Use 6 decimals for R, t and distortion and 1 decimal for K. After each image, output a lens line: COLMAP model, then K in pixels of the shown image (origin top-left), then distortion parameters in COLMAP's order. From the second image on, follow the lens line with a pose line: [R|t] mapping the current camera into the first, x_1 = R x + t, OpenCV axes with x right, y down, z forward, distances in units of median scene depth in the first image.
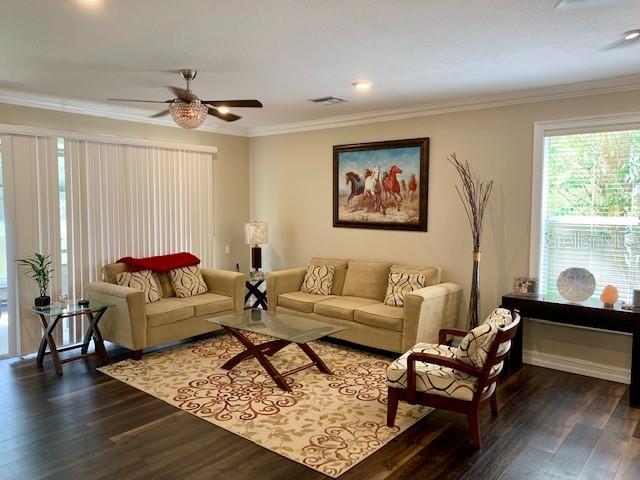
lens RADIAL K [[482.3, 0, 318.1], [0, 482.3, 236.0], [0, 0, 1]] dist [0.006809, -0.004996]
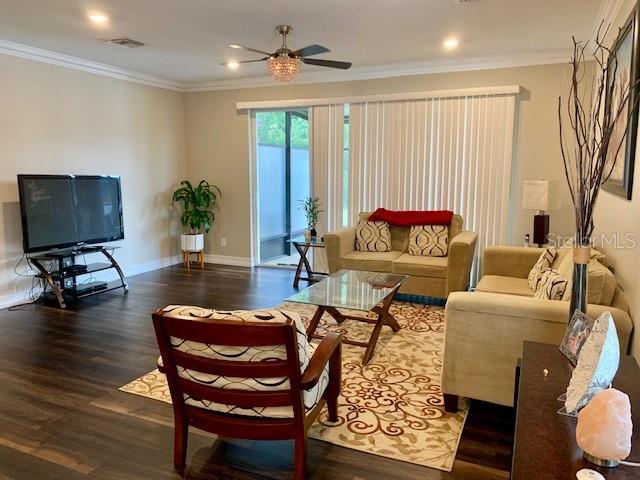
lens RADIAL K [[482.3, 0, 317.1], [0, 482.3, 241.7], [0, 0, 1]] dist [0.006809, -0.004996]
pose [[0.274518, 0.141254, -0.951151, 0.604823], [-0.069215, 0.989489, 0.126971, -0.008449], [0.959088, 0.030978, 0.281409, 0.566740]]
